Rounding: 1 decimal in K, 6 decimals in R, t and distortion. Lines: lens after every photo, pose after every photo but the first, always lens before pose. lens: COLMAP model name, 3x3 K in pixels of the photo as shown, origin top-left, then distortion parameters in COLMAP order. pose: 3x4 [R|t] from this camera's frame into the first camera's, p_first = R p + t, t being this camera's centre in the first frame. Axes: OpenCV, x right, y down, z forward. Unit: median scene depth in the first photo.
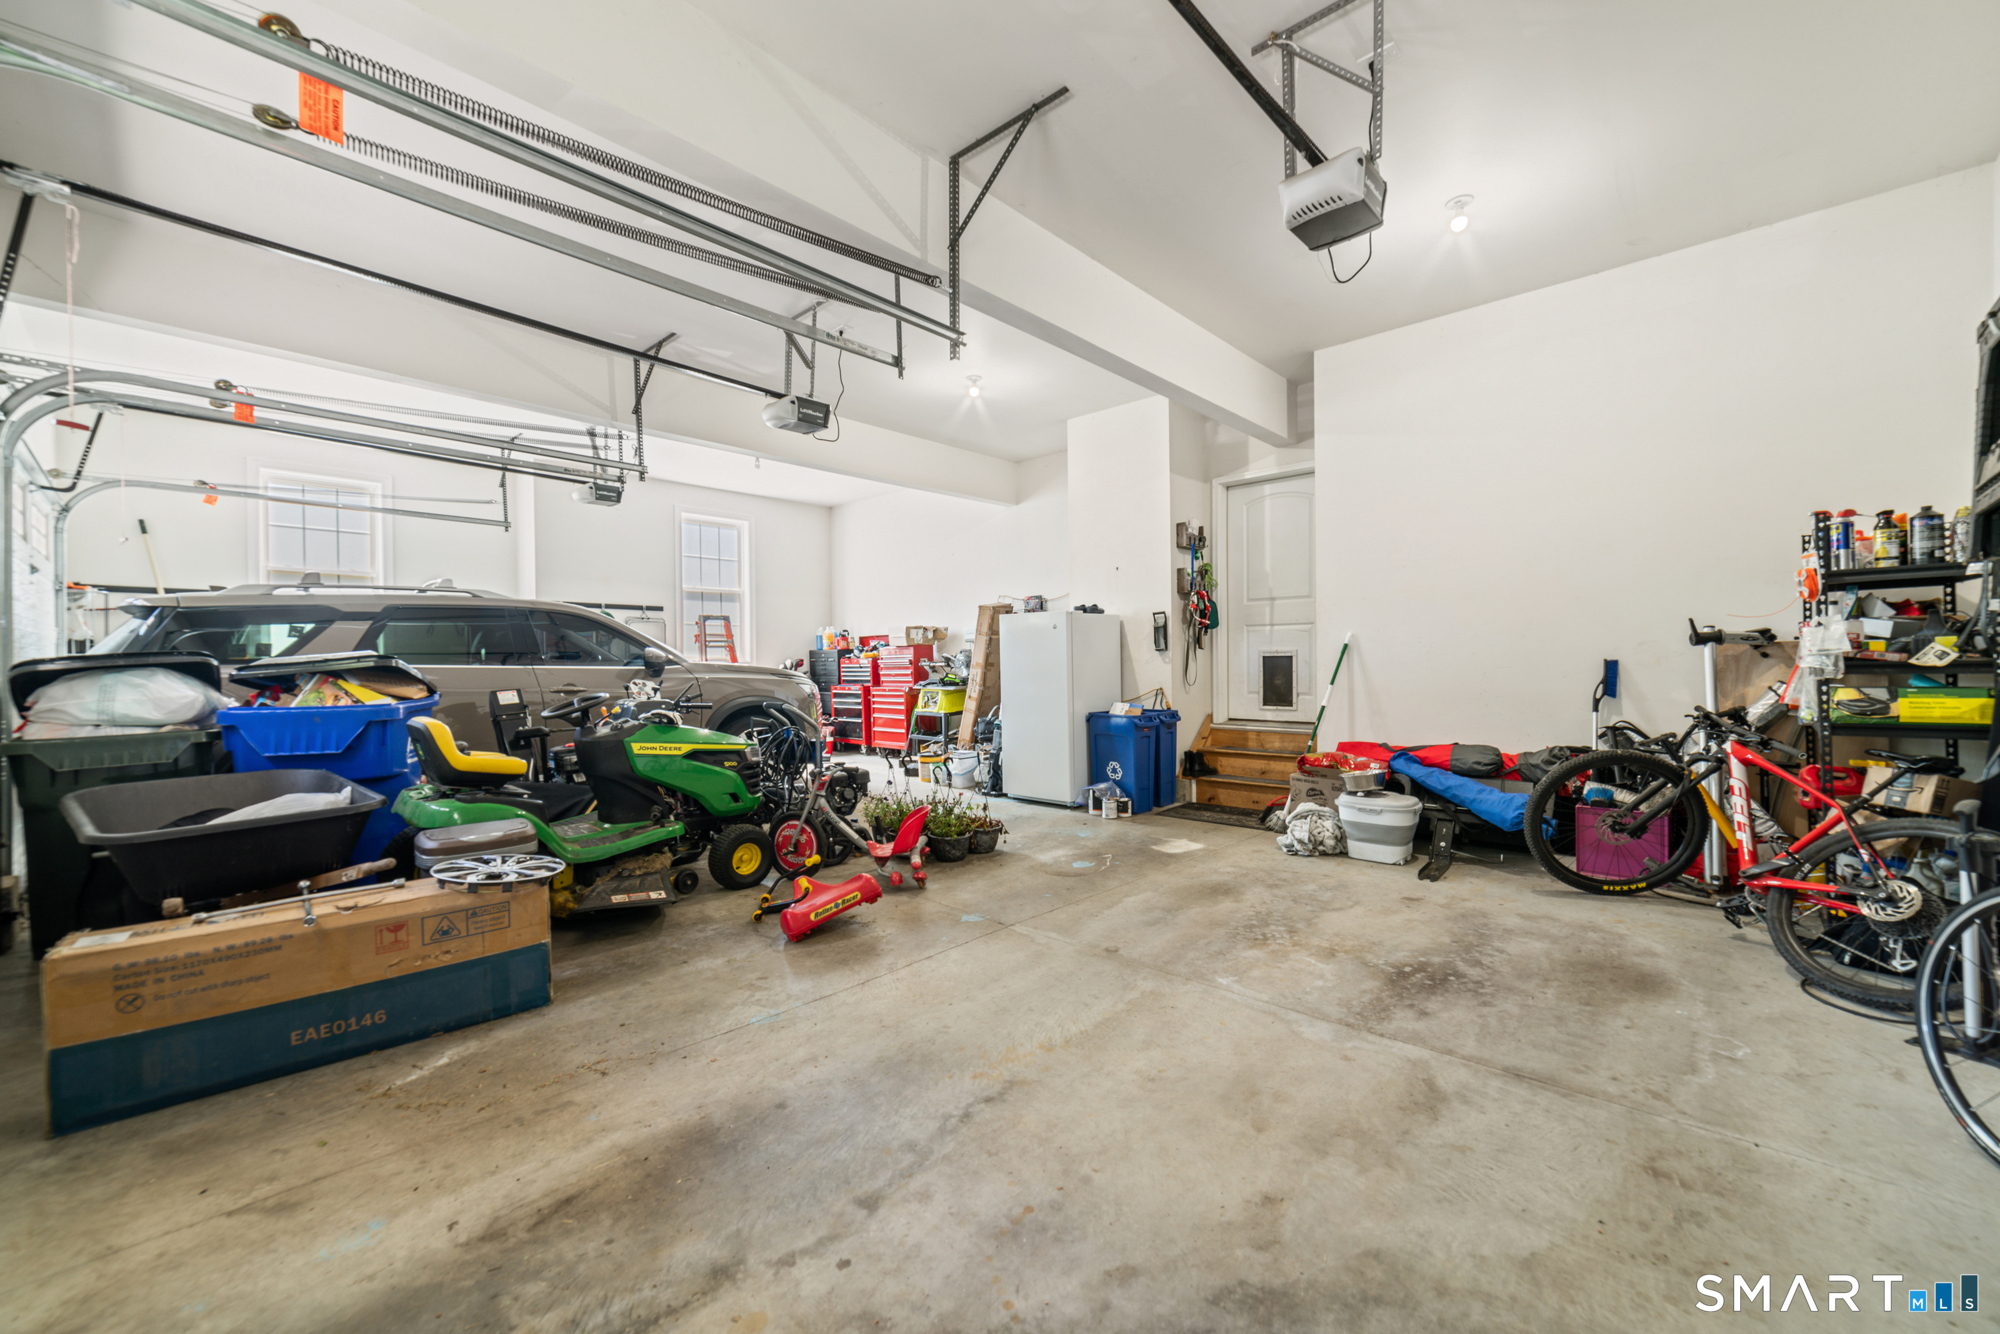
lens RADIAL K [[786.9, 0, 993.9], [0, 786.9, 672.9], [0, 0, 1]] dist [0.002397, 0.000752]
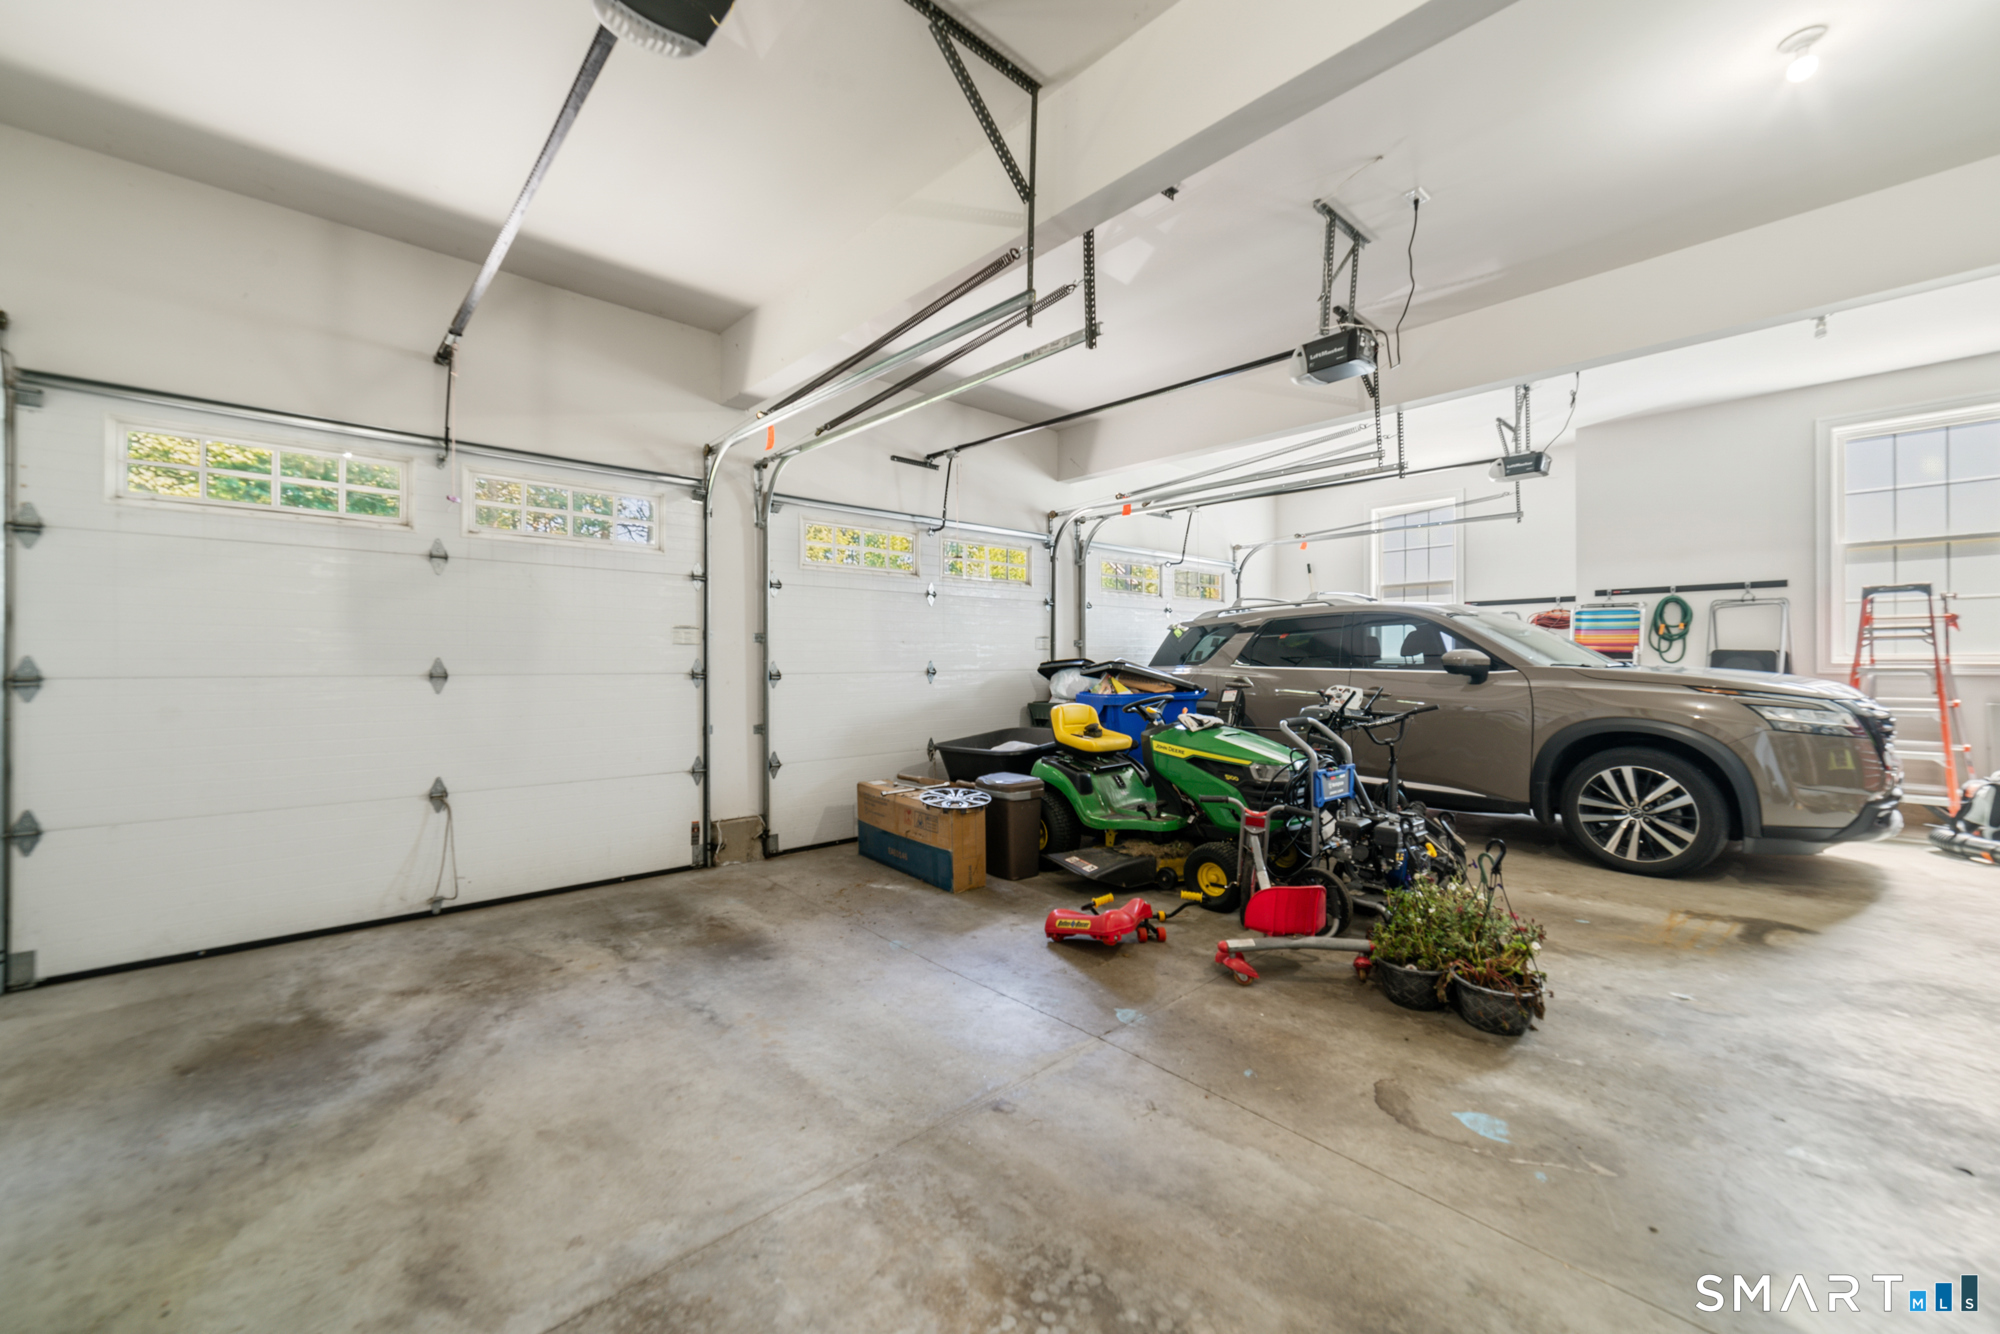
lens RADIAL K [[786.9, 0, 995.2], [0, 786.9, 655.6], [0, 0, 1]] dist [0.002397, 0.000752]
pose [[-0.088456, 0.000588, -0.996080, 1.031000], [-0.010524, 0.999943, 0.001525, -0.047036], [0.996024, 0.010618, -0.088445, 1.311747]]
